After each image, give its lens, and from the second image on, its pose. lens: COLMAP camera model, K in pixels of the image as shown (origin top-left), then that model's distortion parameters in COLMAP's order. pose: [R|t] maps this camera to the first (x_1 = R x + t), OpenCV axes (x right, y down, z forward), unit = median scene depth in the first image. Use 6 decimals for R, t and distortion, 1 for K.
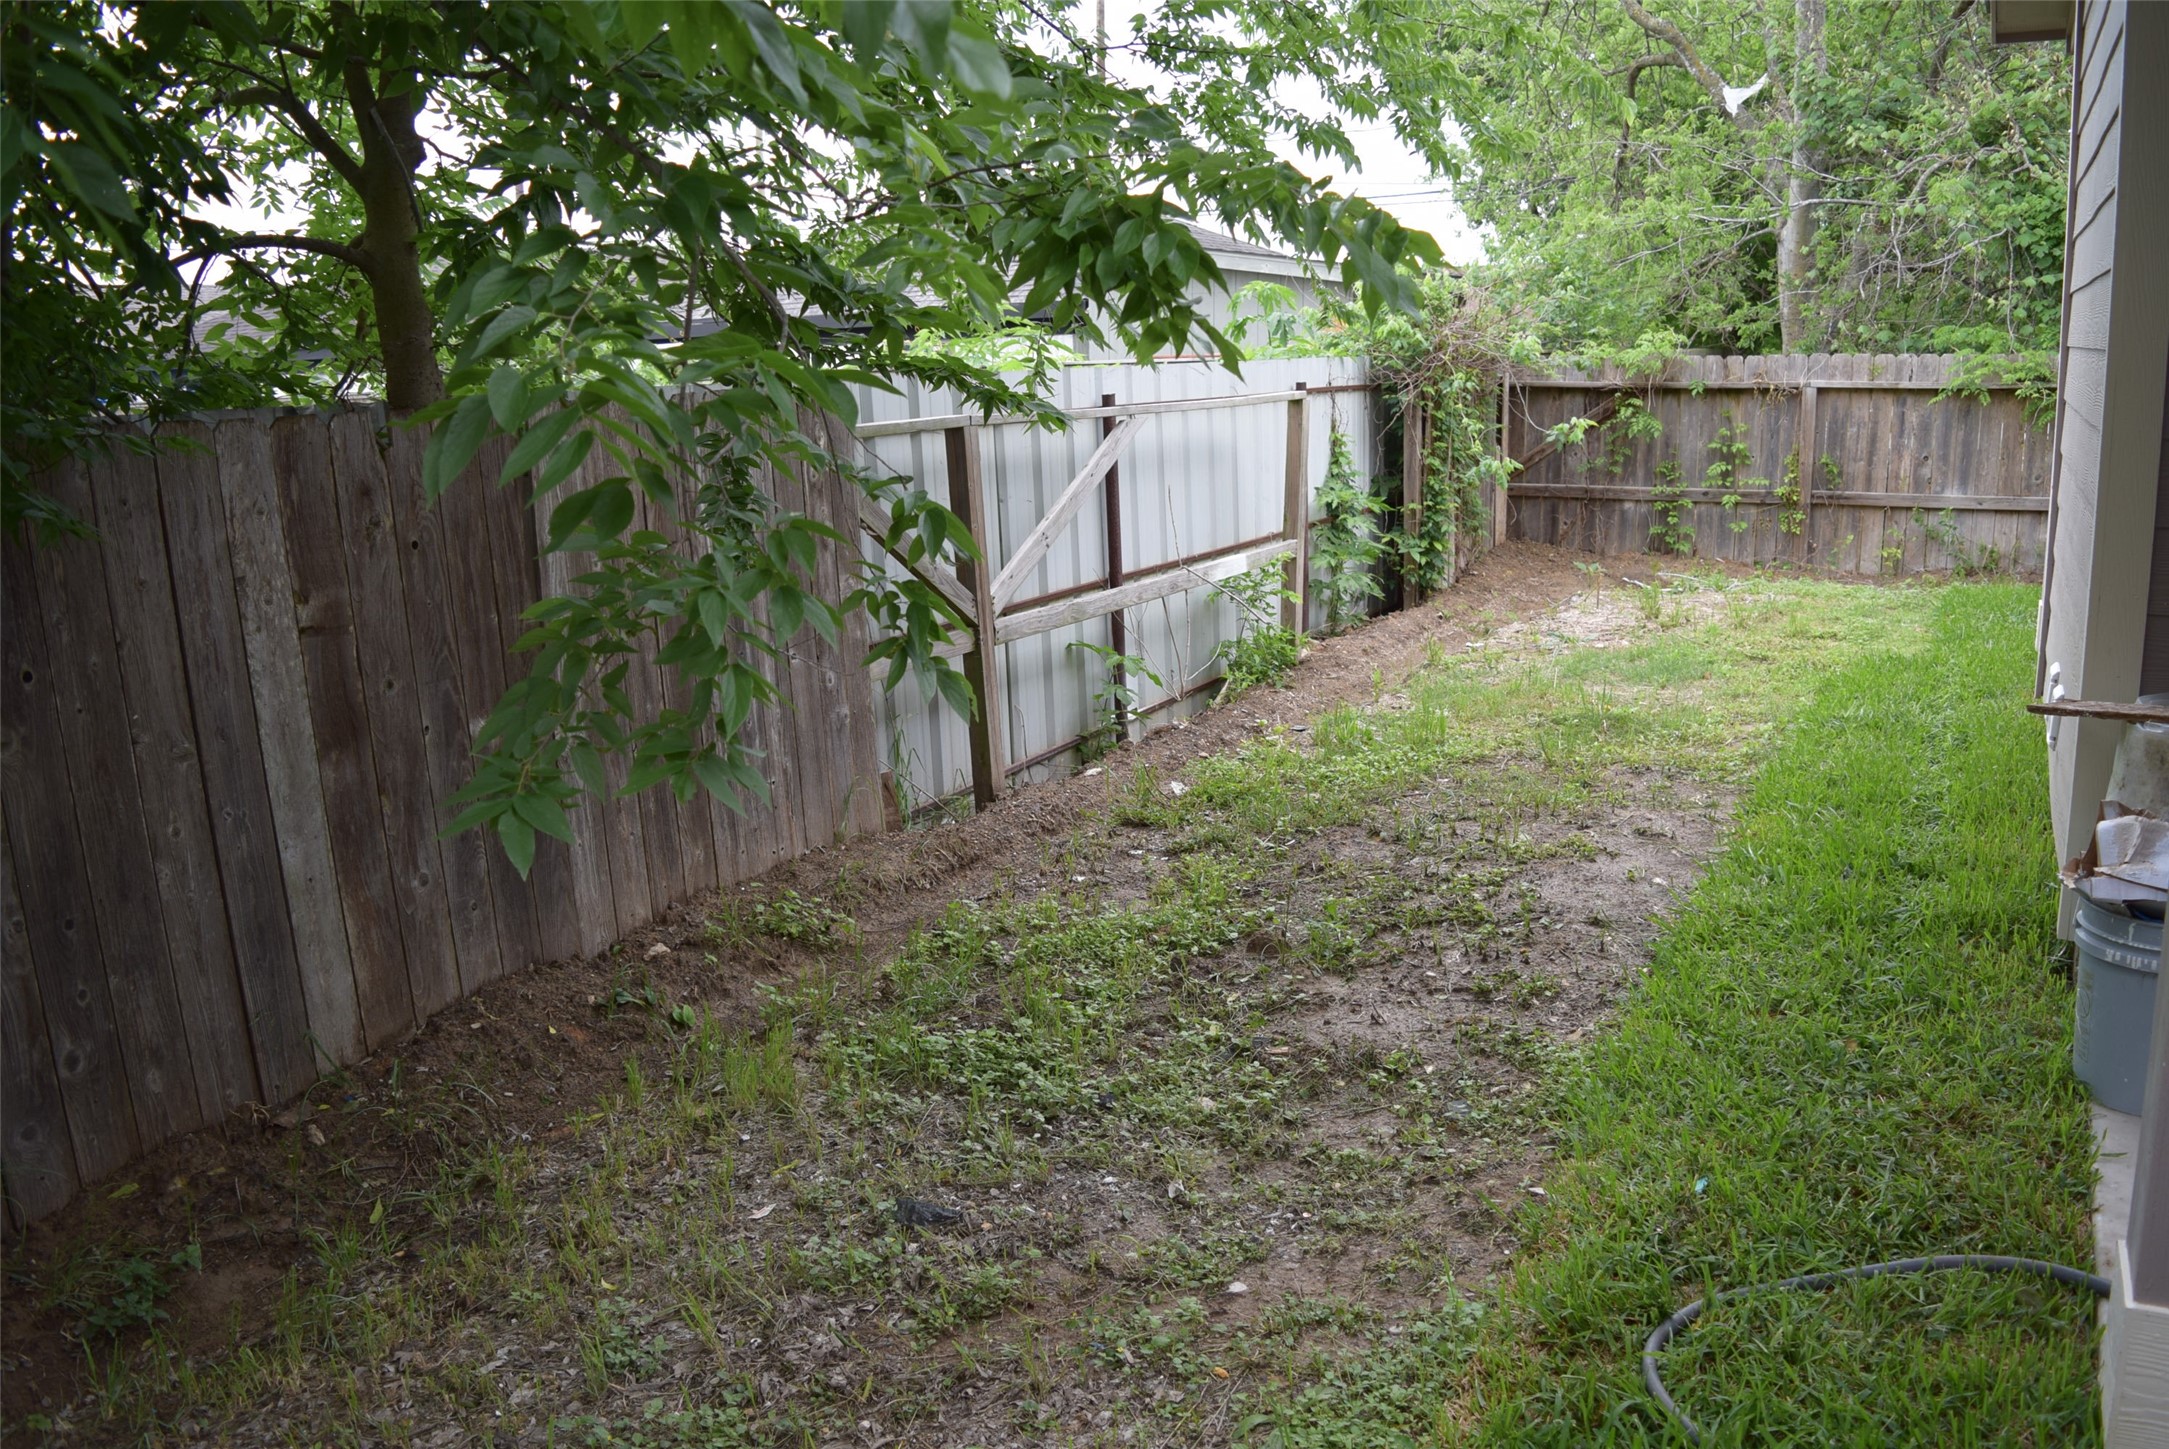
lens RADIAL K [[1702.0, 0, 1091.6], [0, 1702.0, 725.3], [0, 0, 1]] dist [-0.096175, 0.022007]
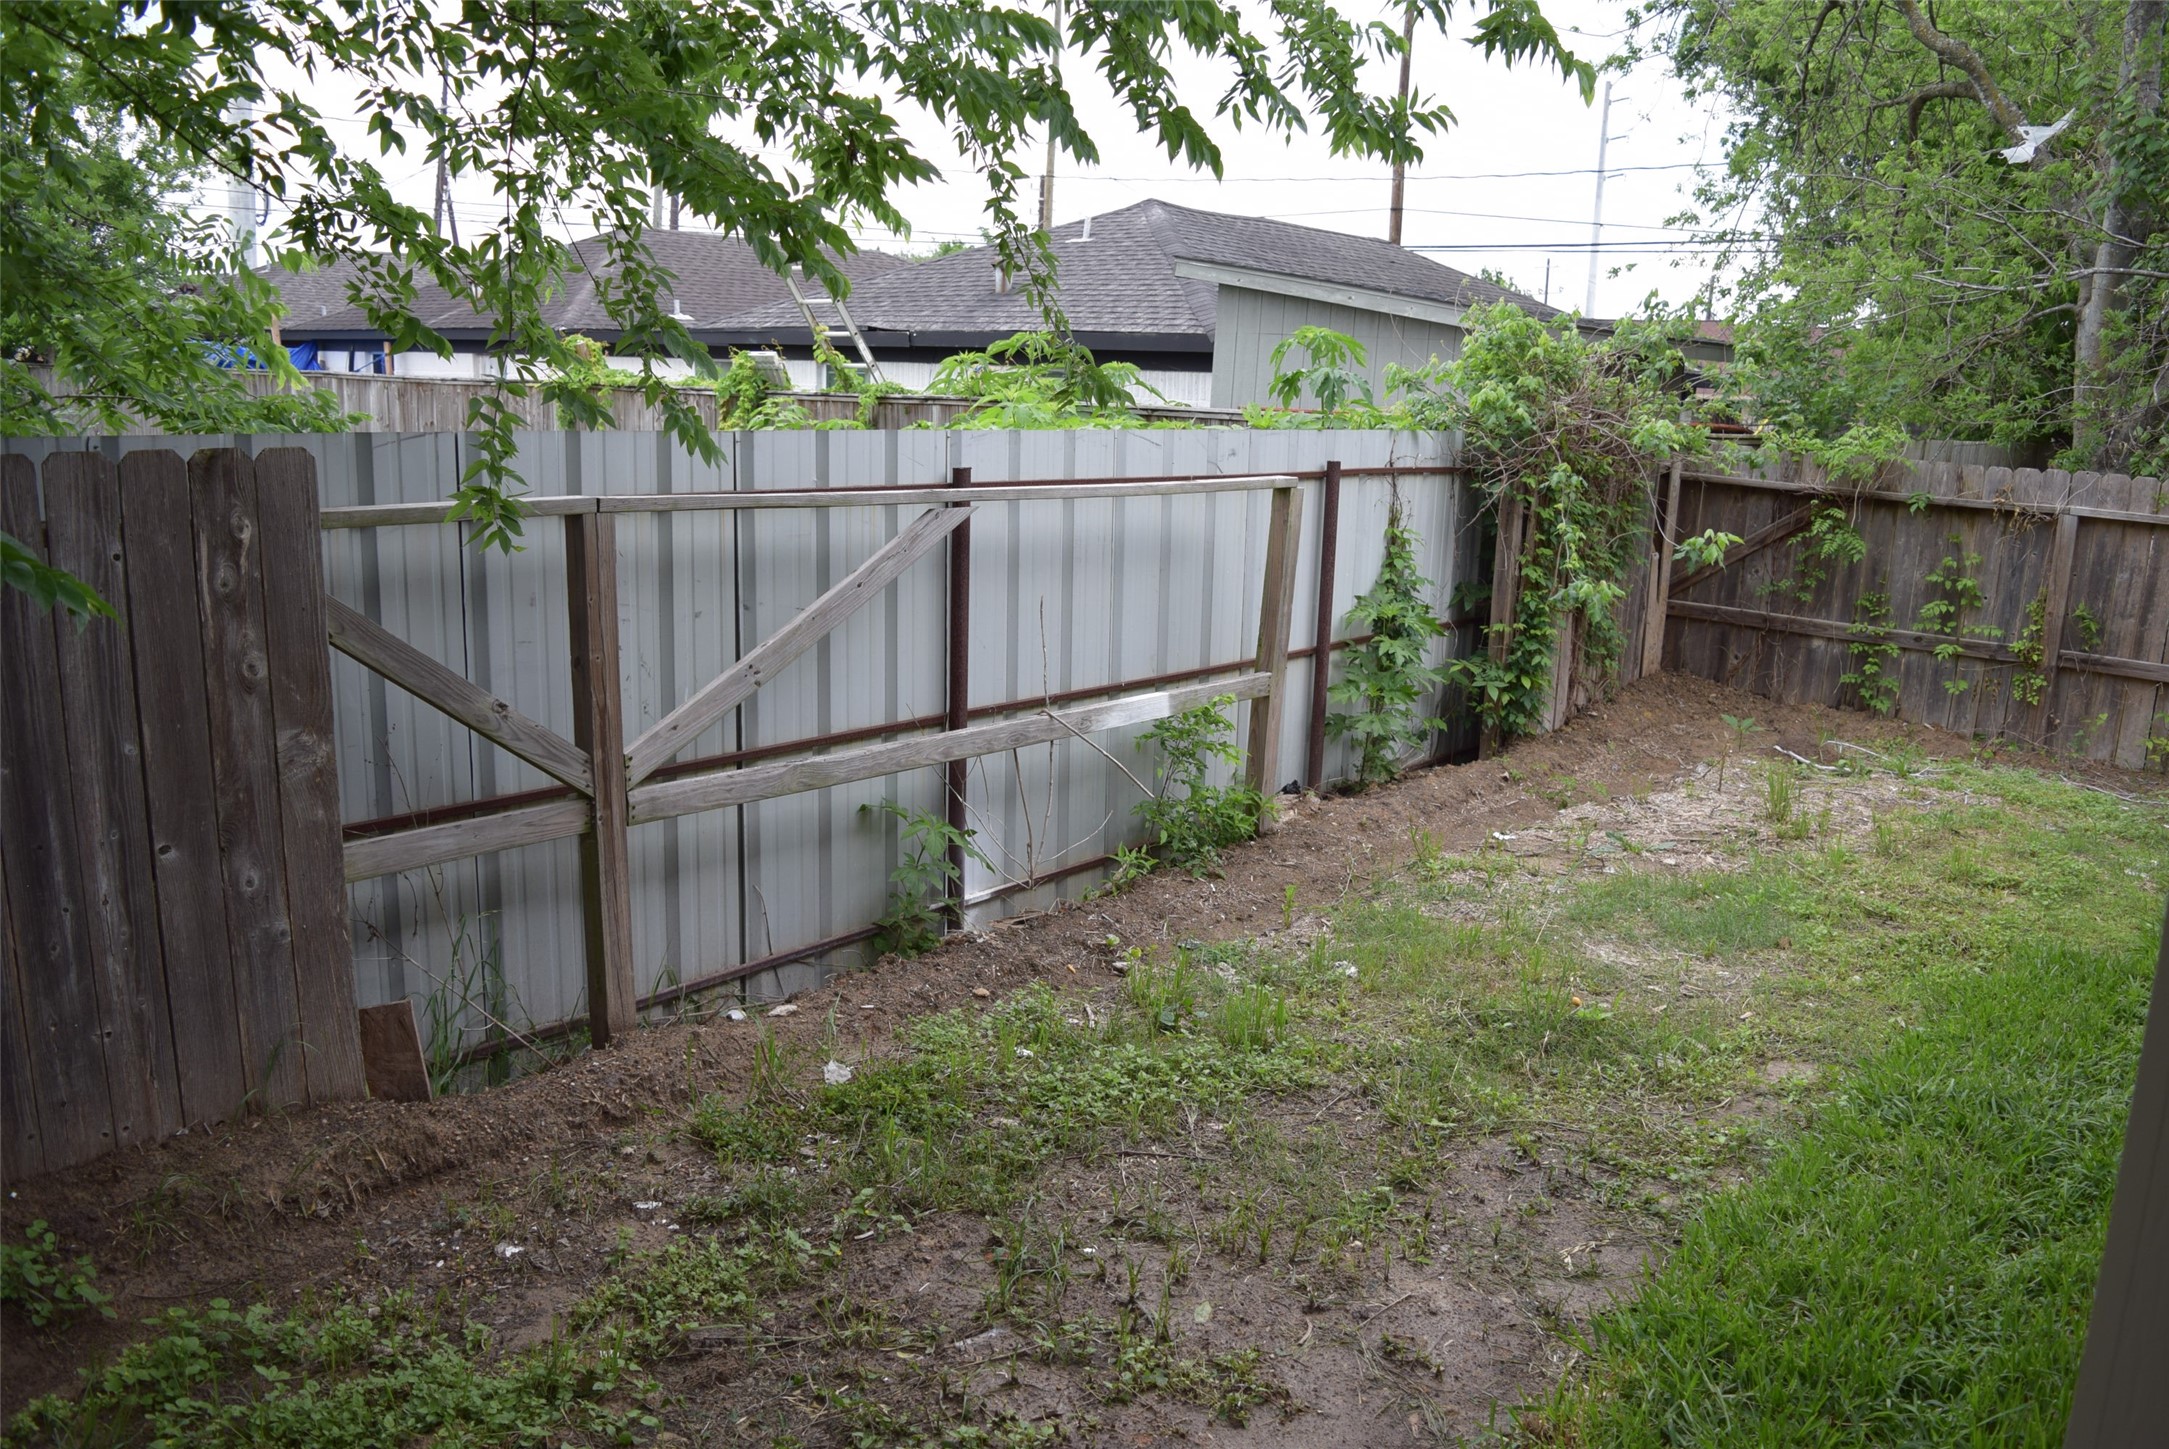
lens RADIAL K [[1732.2, 0, 1084.5], [0, 1732.2, 724.5], [0, 0, 1]] dist [-0.074959, 0.005143]
pose [[0.981621, 0.104034, -0.159994, 0.132179], [-0.106773, 0.994246, -0.008599, -0.057142], [0.158178, 0.025524, 0.987081, 0.185994]]
